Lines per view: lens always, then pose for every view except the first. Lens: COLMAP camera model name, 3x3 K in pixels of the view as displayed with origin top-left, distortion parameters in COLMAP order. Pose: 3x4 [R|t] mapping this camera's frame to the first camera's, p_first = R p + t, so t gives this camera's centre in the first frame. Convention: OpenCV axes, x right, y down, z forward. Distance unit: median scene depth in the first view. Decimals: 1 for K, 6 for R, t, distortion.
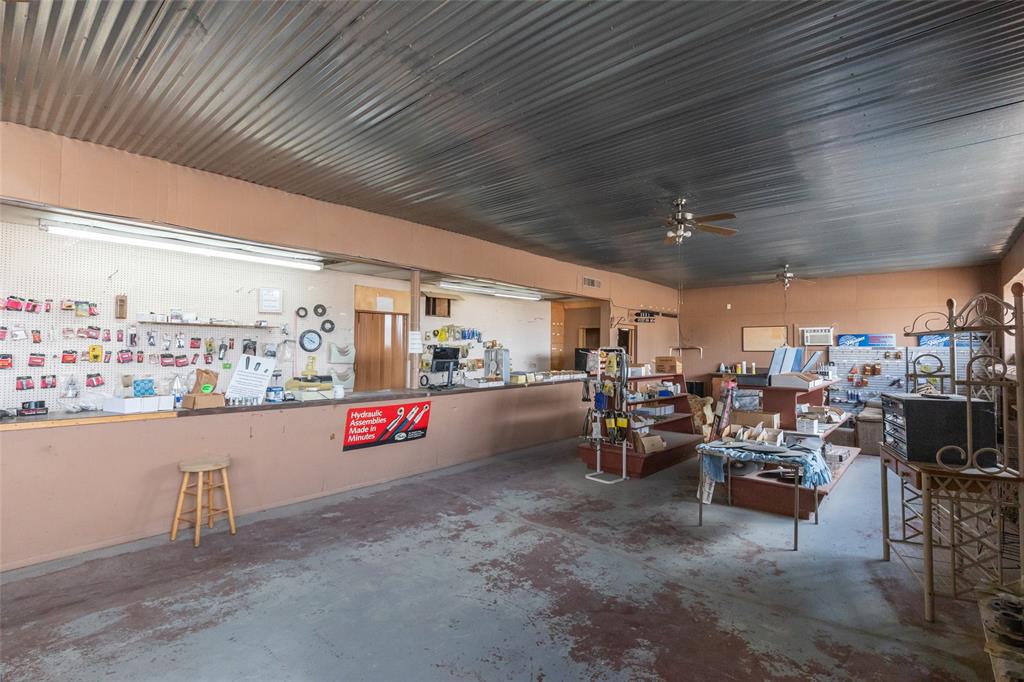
lens RADIAL K [[470.0, 0, 512.0], [0, 470.0, 341.5], [0, 0, 1]] dist [0.001886, 0.000111]
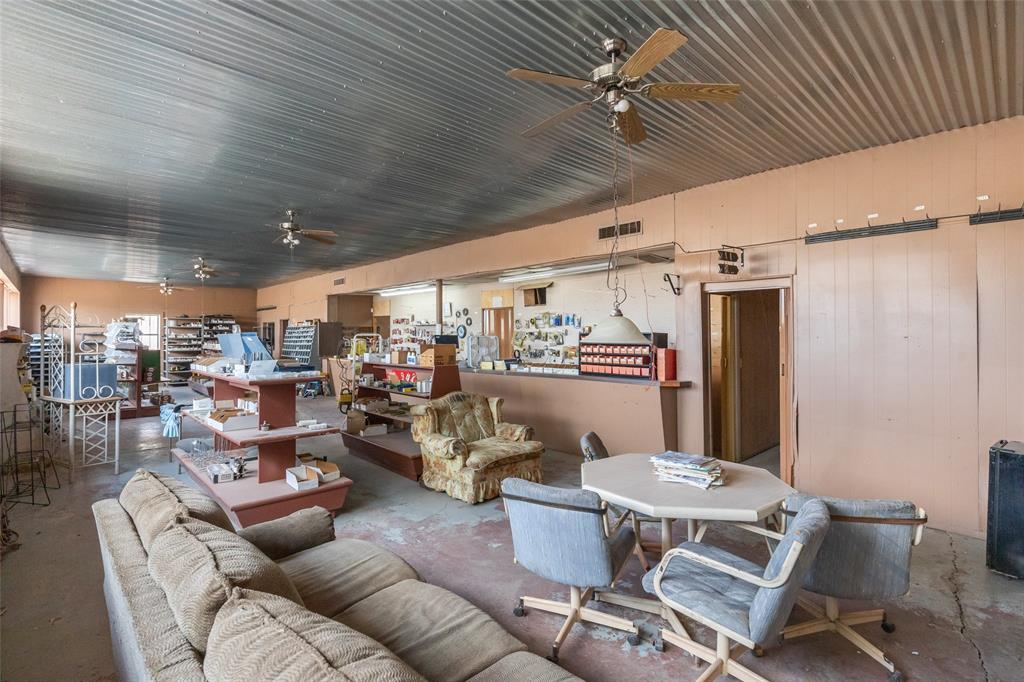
lens RADIAL K [[490.0, 0, 512.5], [0, 490.0, 337.7], [0, 0, 1]] dist [-0.024905, -0.000362]
pose [[-0.101532, -0.011097, -0.994770, 1.590498], [0.014380, 0.999817, -0.012621, 0.055855], [0.994728, -0.015586, -0.101354, 1.776072]]
